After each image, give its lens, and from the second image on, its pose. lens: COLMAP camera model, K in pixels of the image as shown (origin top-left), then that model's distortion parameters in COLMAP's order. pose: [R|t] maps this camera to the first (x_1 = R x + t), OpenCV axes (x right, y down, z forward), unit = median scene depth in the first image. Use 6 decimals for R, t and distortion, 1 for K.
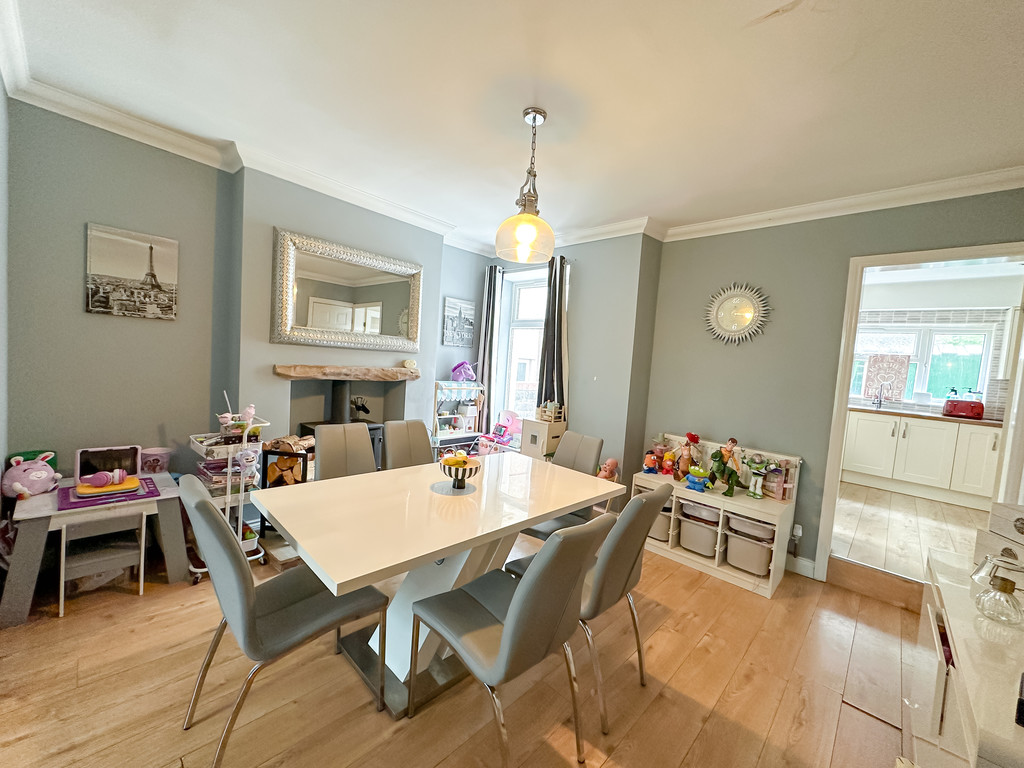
lens RADIAL K [[407.7, 0, 512.0], [0, 407.7, 384.0], [0, 0, 1]] dist [0.000533, 0.000395]
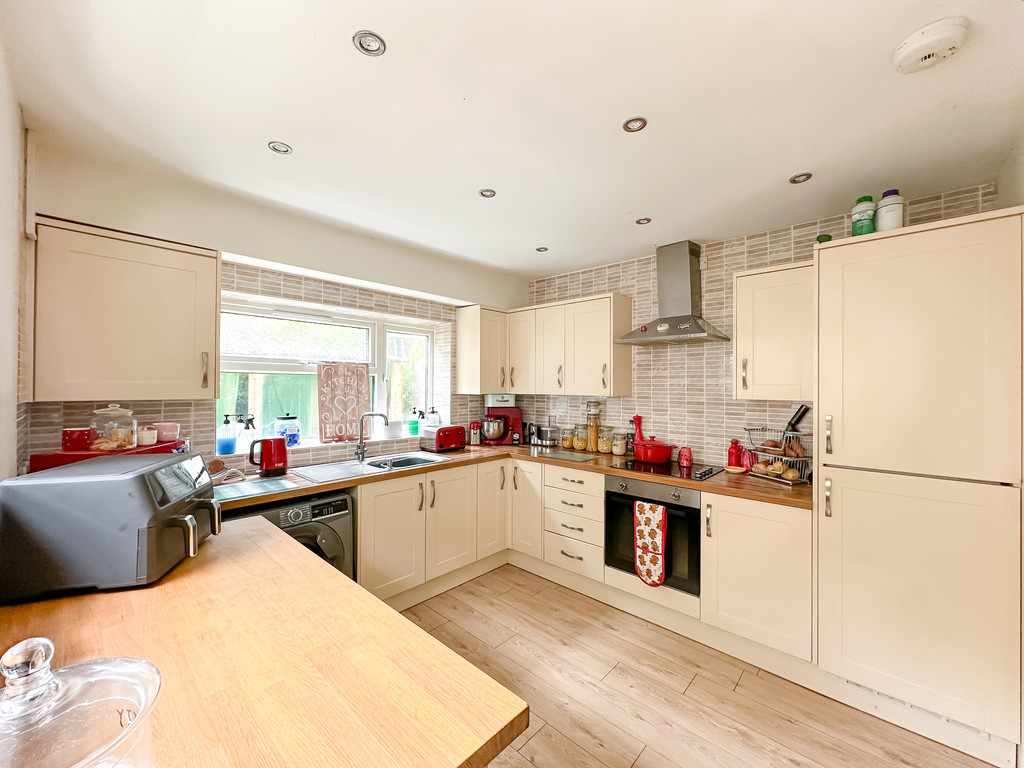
lens RADIAL K [[407.7, 0, 512.0], [0, 407.7, 384.0], [0, 0, 1]] dist [0.000533, 0.000395]
pose [[-0.014989, -0.066755, 0.997657, 0.375935], [0.060344, 0.995890, 0.067544, -0.074106], [-0.998065, 0.061215, -0.010899, 0.858238]]
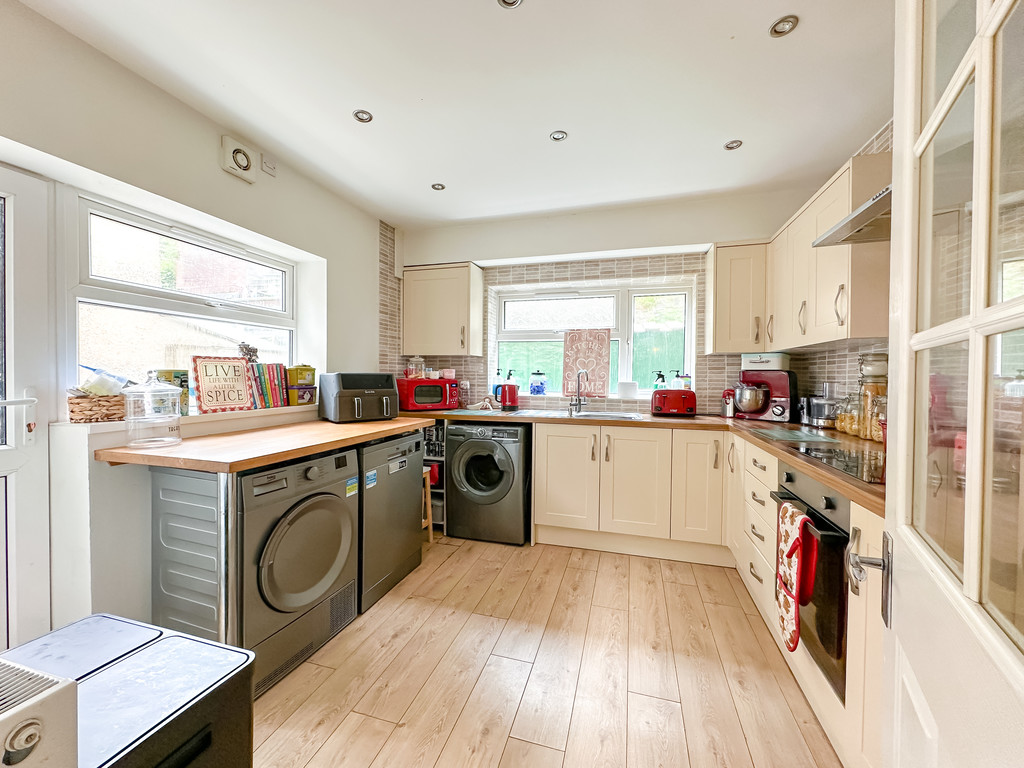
lens RADIAL K [[407.7, 0, 512.0], [0, 407.7, 384.0], [0, 0, 1]] dist [0.000533, 0.000395]
pose [[0.887130, -0.073837, 0.455575, 0.560882], [0.086136, 0.996264, -0.006262, 0.012709], [-0.453410, 0.044796, 0.890175, 0.516269]]
